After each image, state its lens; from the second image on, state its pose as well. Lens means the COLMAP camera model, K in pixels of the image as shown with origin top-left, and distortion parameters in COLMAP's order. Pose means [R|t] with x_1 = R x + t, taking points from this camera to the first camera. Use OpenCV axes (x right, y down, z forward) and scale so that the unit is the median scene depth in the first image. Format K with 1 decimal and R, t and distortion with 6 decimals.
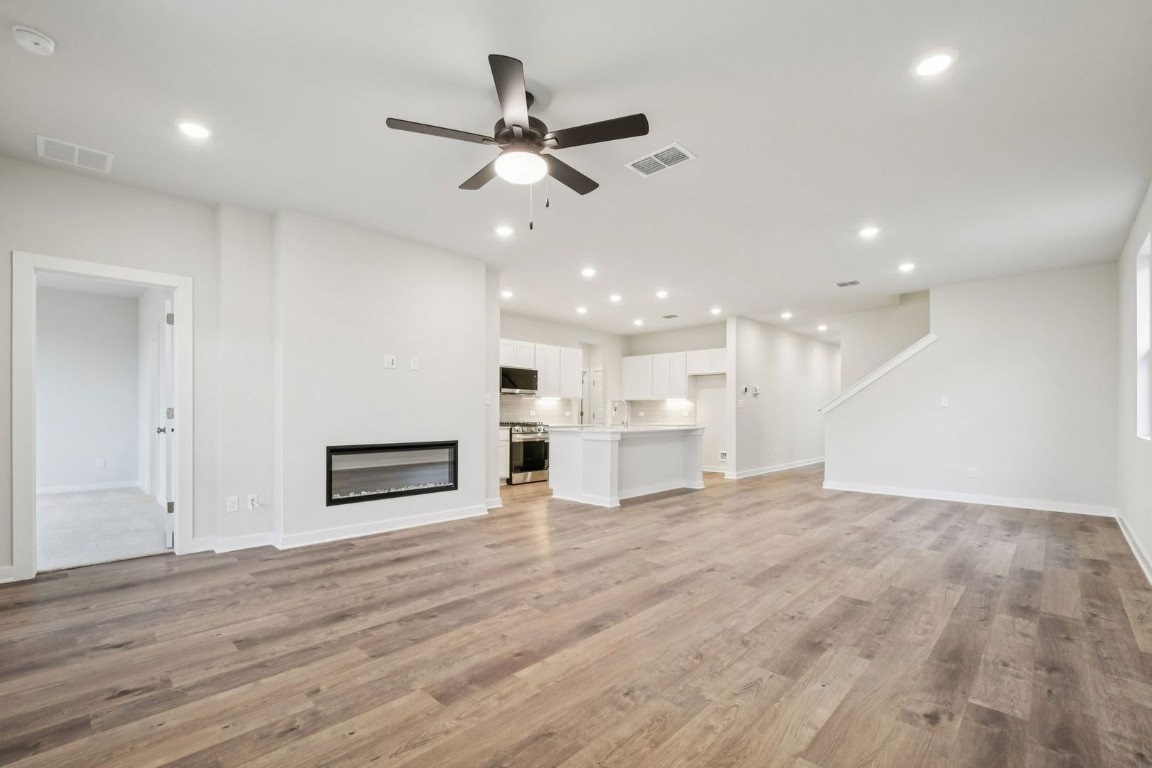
lens RADIAL K [[508.5, 0, 559.6], [0, 508.5, 413.9], [0, 0, 1]] dist [0.003616, -0.004387]
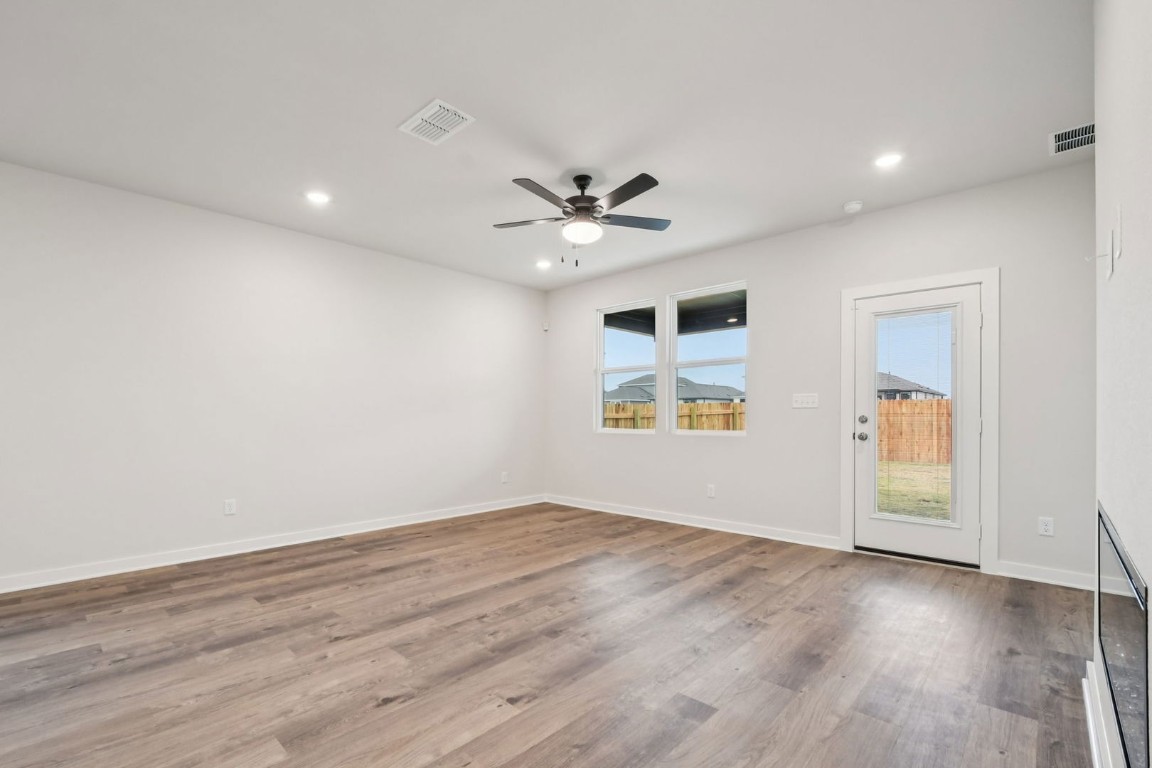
lens RADIAL K [[508.5, 0, 564.5], [0, 508.5, 416.8], [0, 0, 1]] dist [0.003616, -0.004387]
pose [[-0.999823, -0.003431, -0.018502, -0.005395], [-0.003522, 0.999982, 0.004934, -0.008928], [0.018485, 0.004999, -0.999817, 2.173874]]
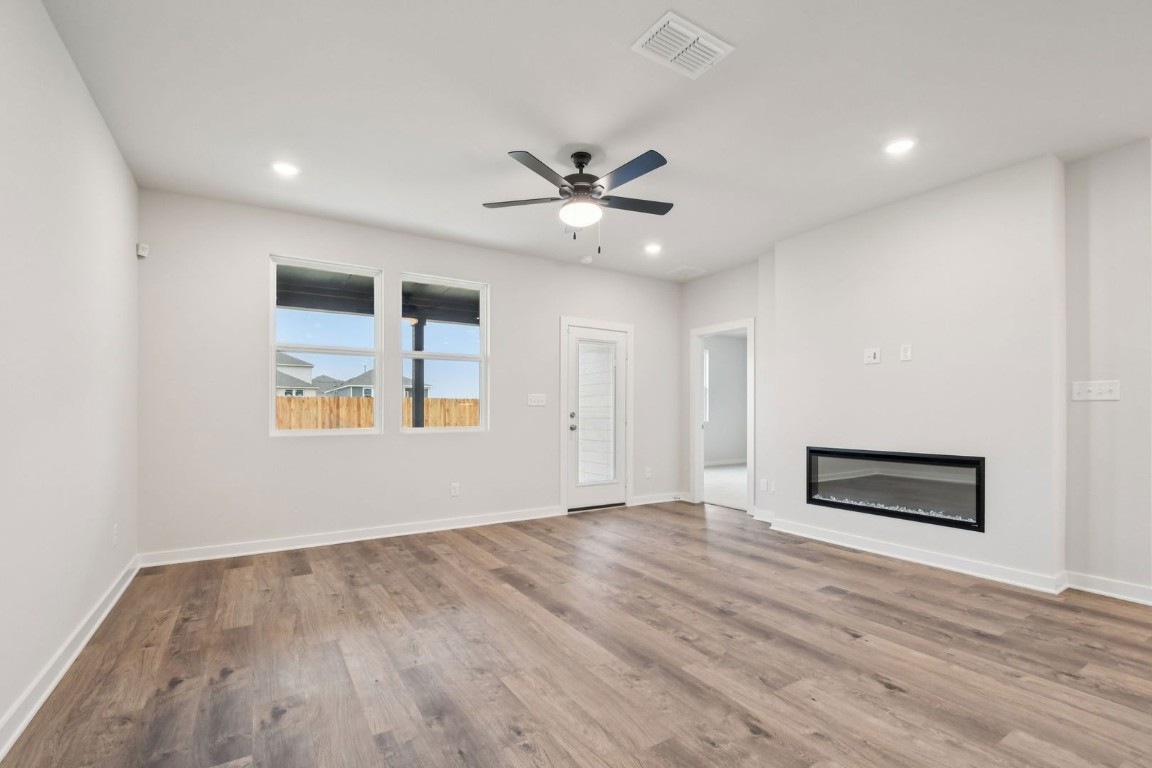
lens RADIAL K [[508.5, 0, 574.4], [0, 508.5, 413.1], [0, 0, 1]] dist [0.003616, -0.004387]
pose [[-0.230873, -0.002572, -0.972980, 1.045144], [-0.005843, 0.999982, -0.001257, -0.002397], [0.972966, 0.005395, -0.230884, 1.190567]]
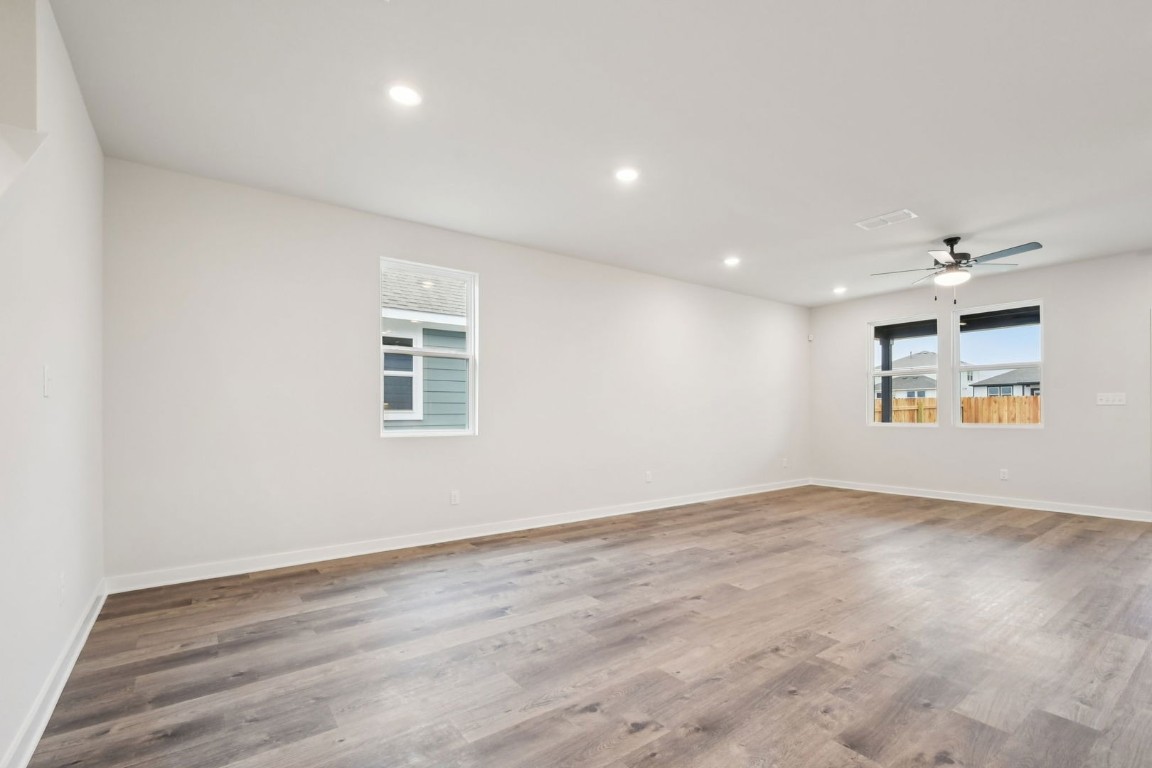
lens RADIAL K [[508.5, 0, 556.3], [0, 508.5, 412.9], [0, 0, 1]] dist [0.003616, -0.004387]
pose [[-0.984492, 0.000909, 0.175427, 0.928742], [0.001655, 0.999990, 0.004107, -0.012165], [-0.175421, 0.004334, -0.984484, 2.832236]]
